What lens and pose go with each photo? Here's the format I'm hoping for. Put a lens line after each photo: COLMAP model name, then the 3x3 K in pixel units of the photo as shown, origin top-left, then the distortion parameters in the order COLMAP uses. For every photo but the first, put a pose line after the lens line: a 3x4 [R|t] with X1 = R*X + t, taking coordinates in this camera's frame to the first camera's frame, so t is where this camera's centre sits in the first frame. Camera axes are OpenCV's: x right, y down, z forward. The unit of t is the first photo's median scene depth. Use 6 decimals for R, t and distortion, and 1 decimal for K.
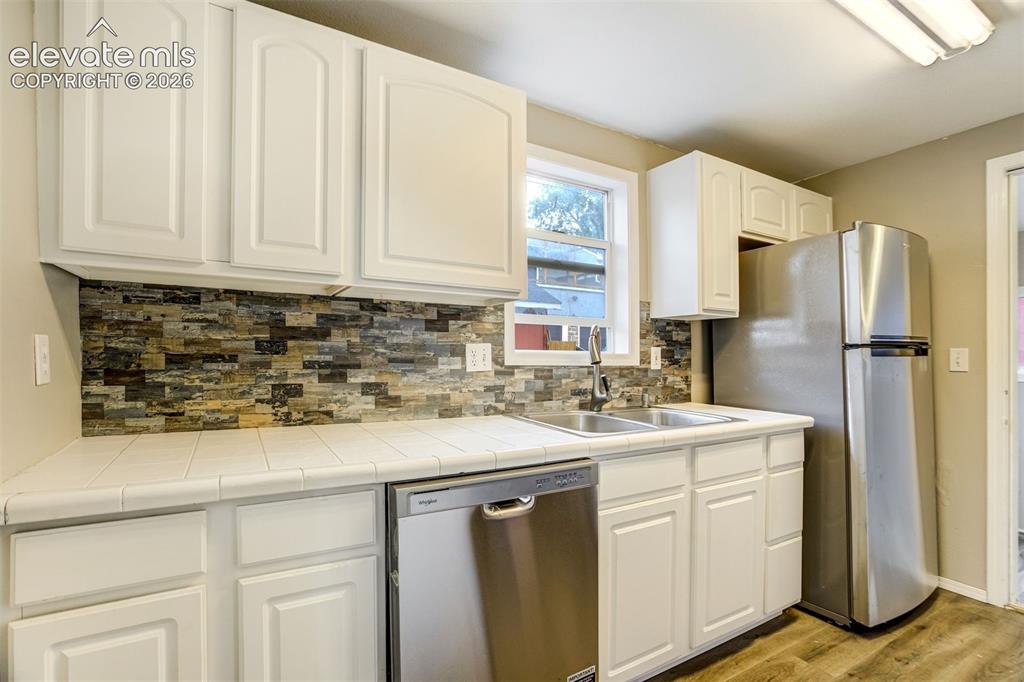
lens RADIAL K [[474.5, 0, 517.4], [0, 474.5, 343.8], [0, 0, 1]] dist [-0.027604, 0.007034]
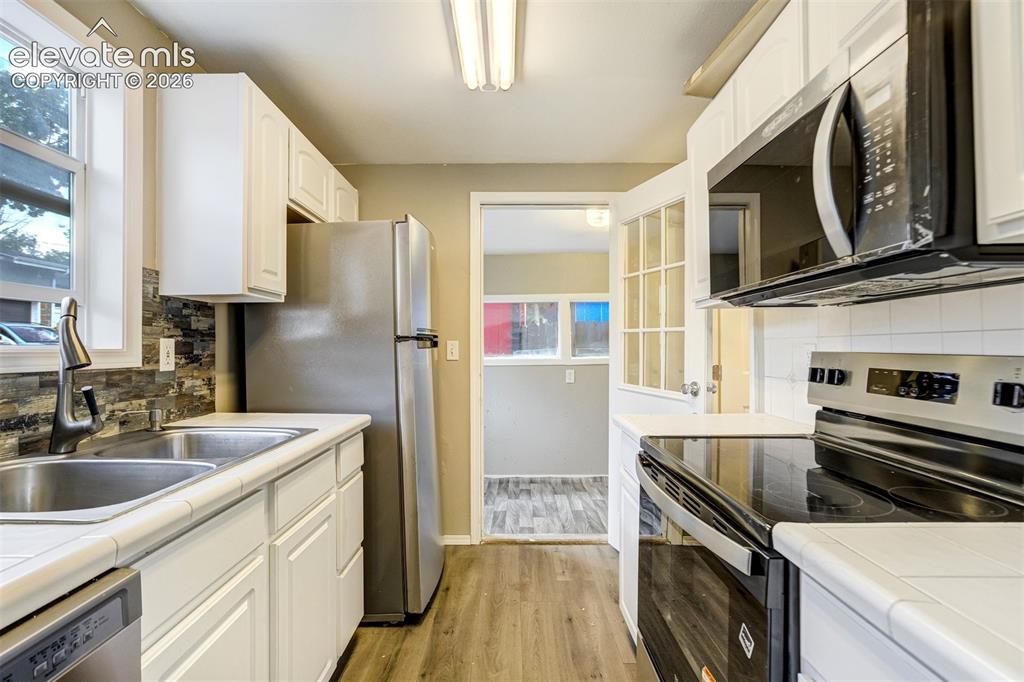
lens RADIAL K [[474.5, 0, 509.9], [0, 474.5, 336.2], [0, 0, 1]] dist [-0.027604, 0.007034]
pose [[0.520250, 0.010418, 0.853951, -0.025532], [-0.009805, 0.999933, -0.006225, 0.003644], [-0.853958, -0.005134, 0.520317, 0.246423]]
